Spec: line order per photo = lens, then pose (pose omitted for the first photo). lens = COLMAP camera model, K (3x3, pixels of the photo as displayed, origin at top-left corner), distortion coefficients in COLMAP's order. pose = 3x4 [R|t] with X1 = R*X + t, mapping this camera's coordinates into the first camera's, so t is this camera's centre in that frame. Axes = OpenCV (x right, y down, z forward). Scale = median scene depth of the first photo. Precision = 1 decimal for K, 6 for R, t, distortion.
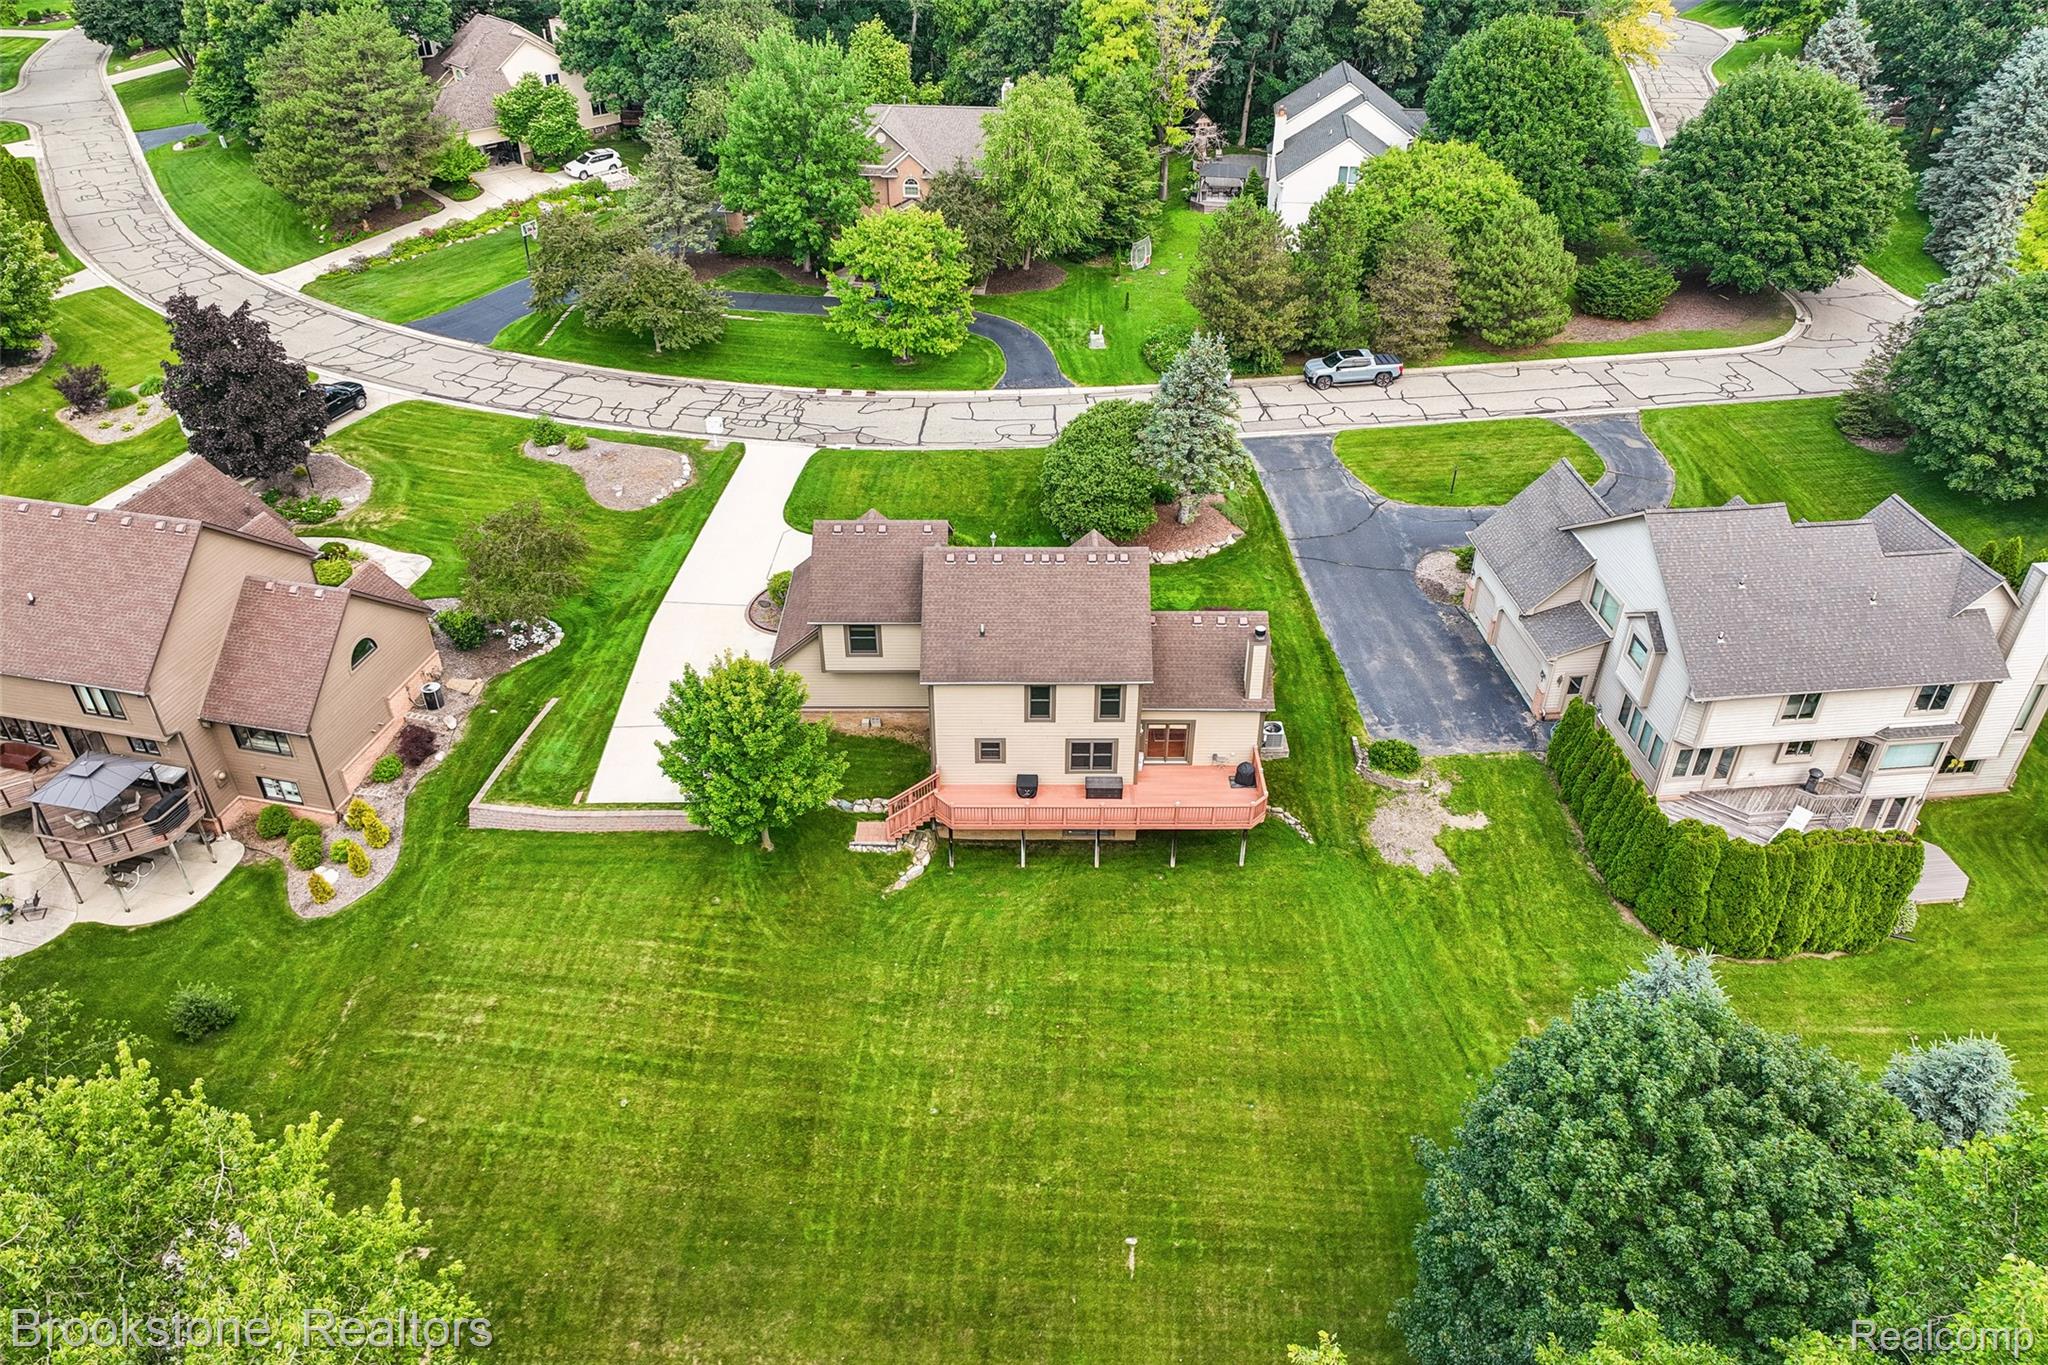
lens RADIAL K [[1442.9, 0, 1021.7], [0, 1442.9, 680.9], [0, 0, 1]] dist [0.005866, -0.000911]
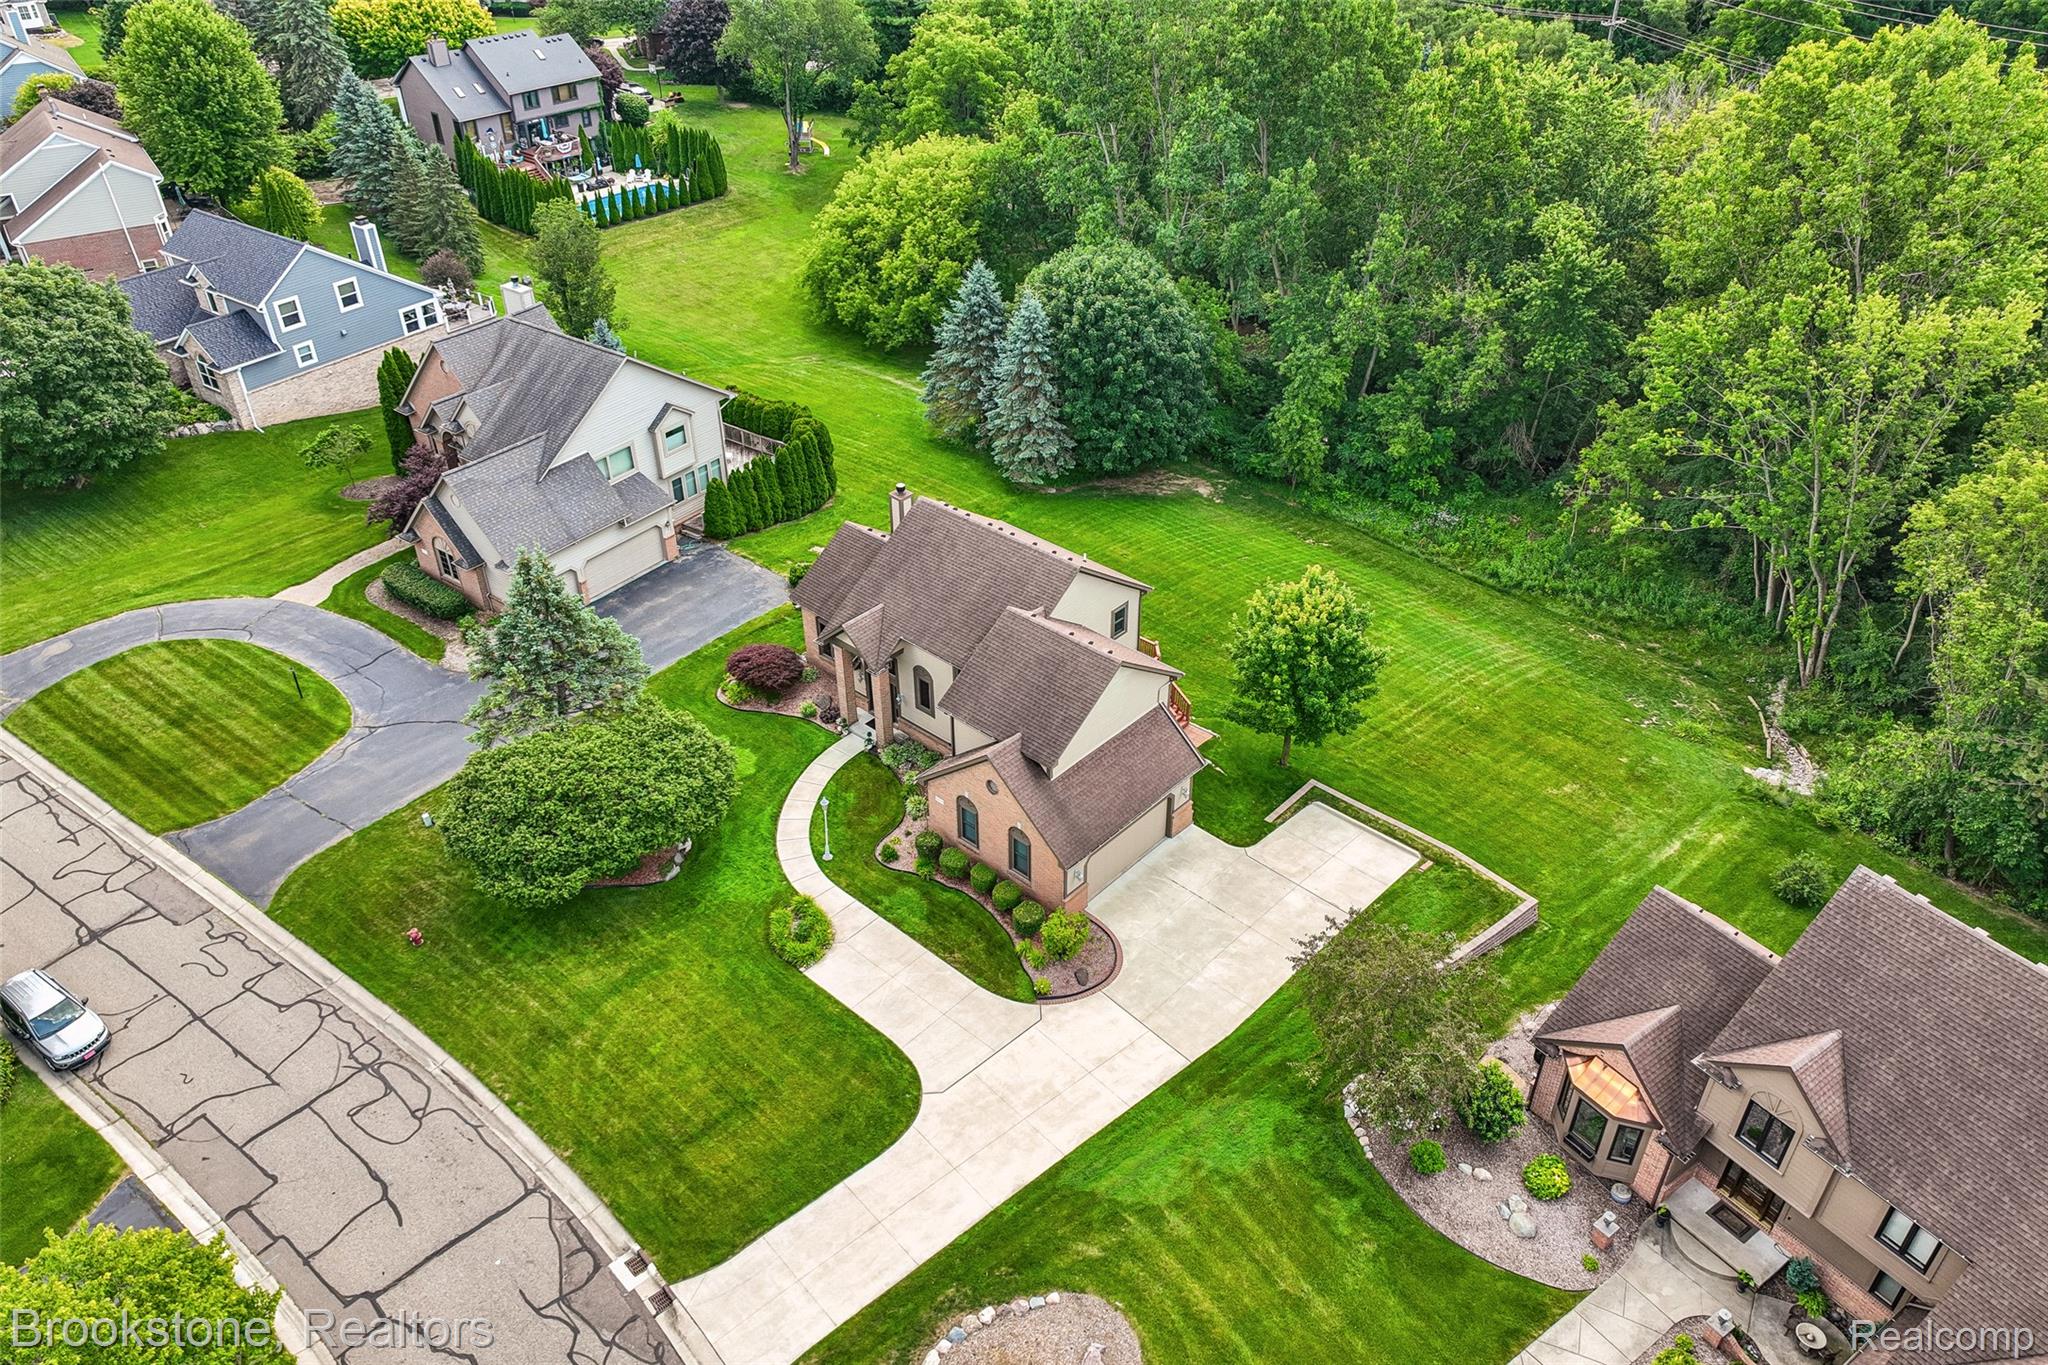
lens RADIAL K [[1442.9, 0, 1021.7], [0, 1442.9, 680.9], [0, 0, 1]] dist [0.005866, -0.000911]
pose [[-0.740388, -0.380680, 0.553993, -0.592835], [0.390371, 0.427428, 0.815424, -0.848636], [-0.547208, 0.819992, -0.167856, 1.212434]]
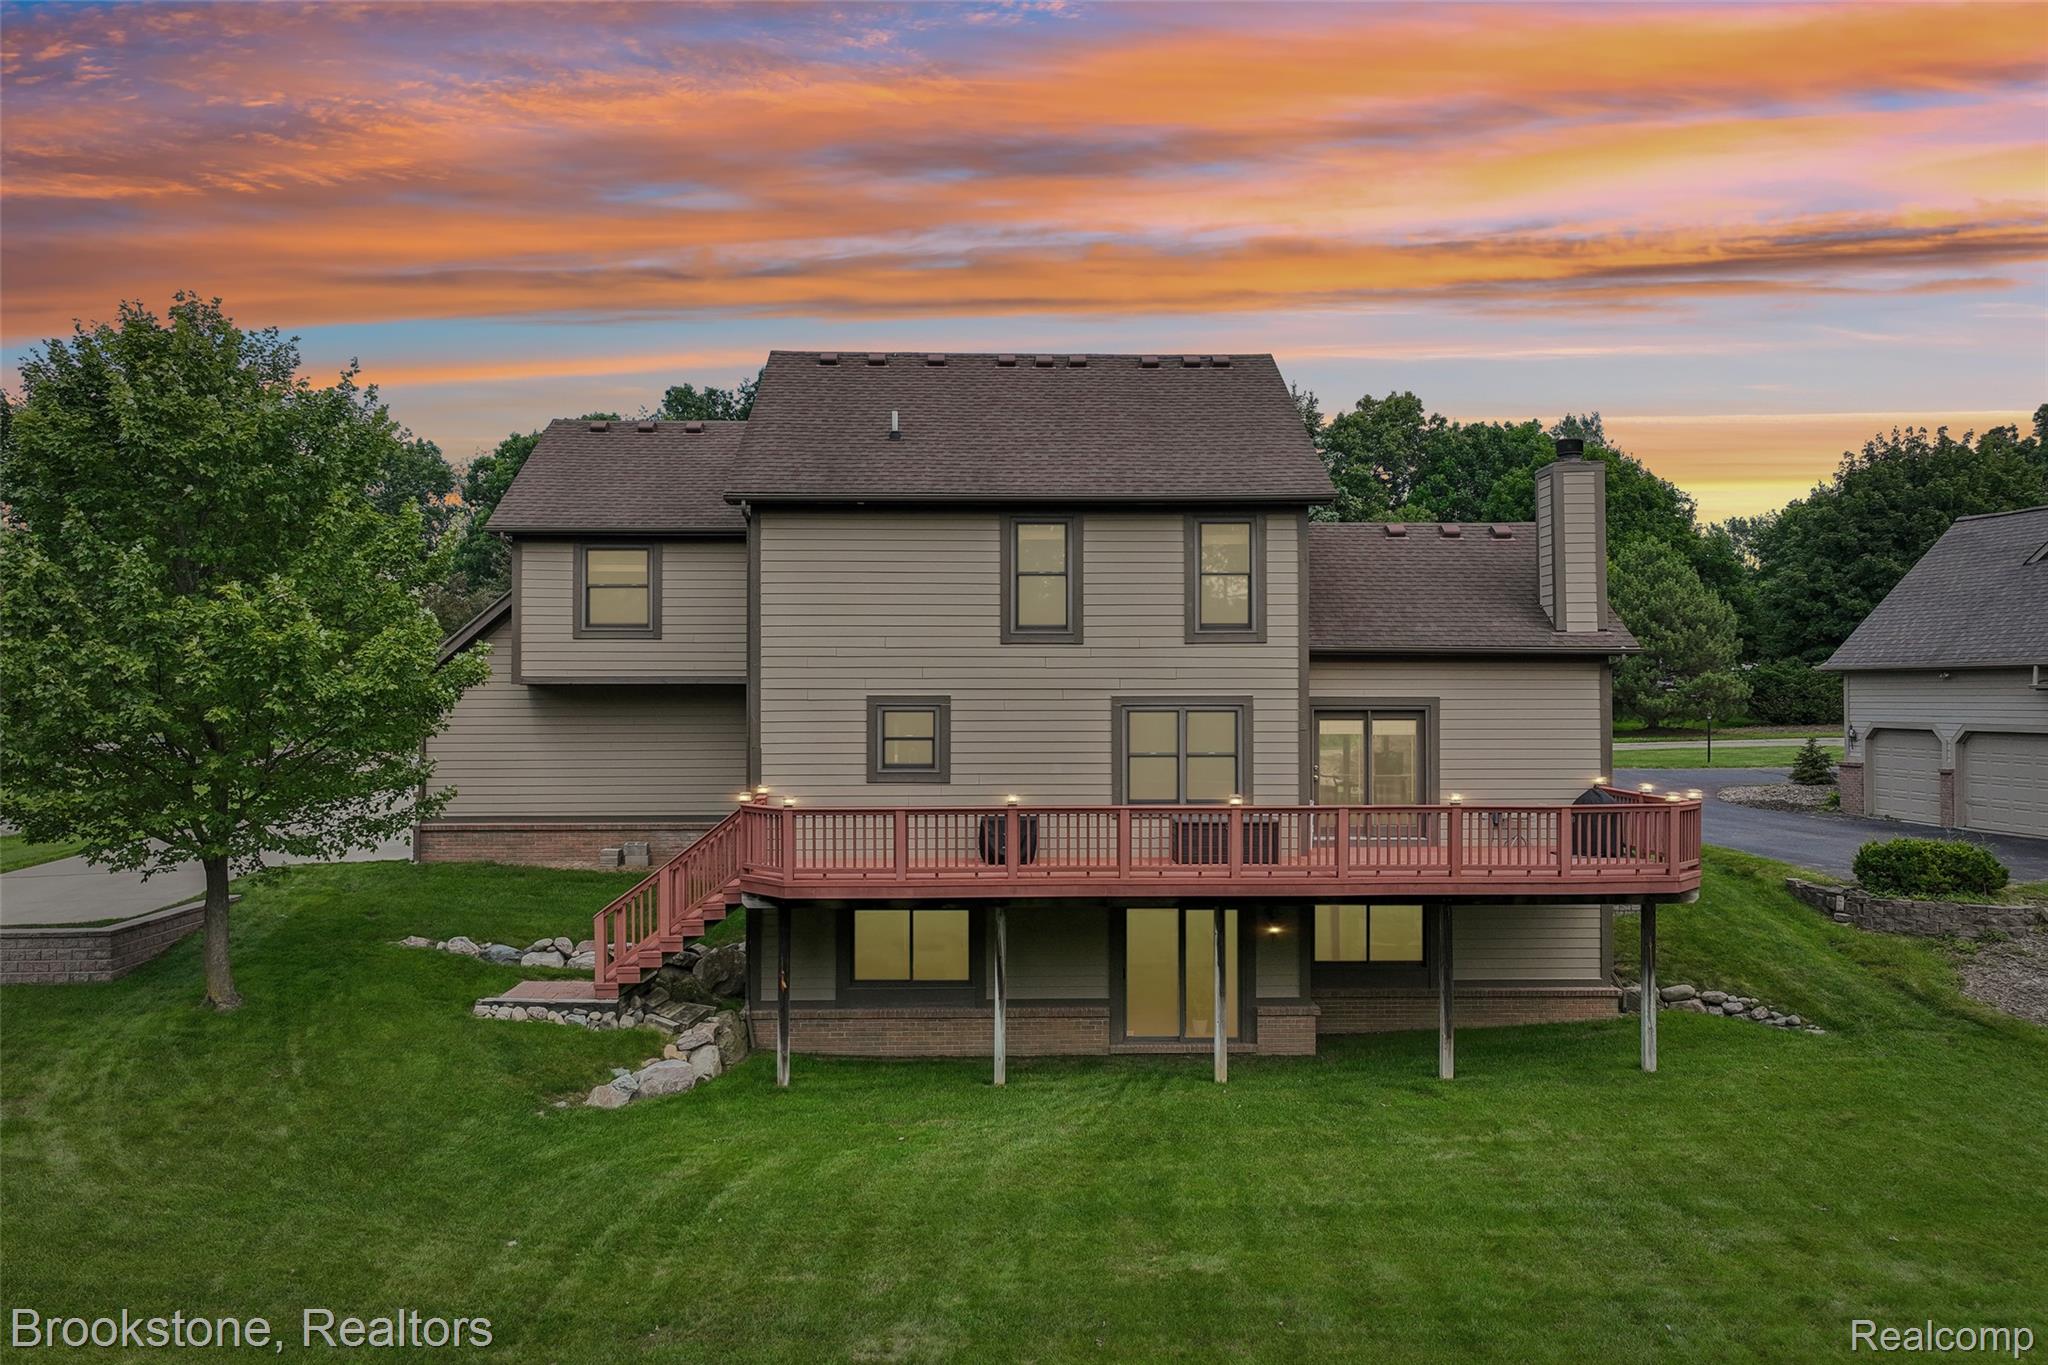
lens RADIAL K [[1442.9, 0, 1021.7], [0, 1442.9, 680.9], [0, 0, 1]] dist [0.005866, -0.000911]
pose [[0.999561, -0.001294, 0.029609, -0.003635], [0.018255, 0.813924, -0.580685, 0.244431], [-0.023348, 0.580970, 0.813590, 0.672263]]
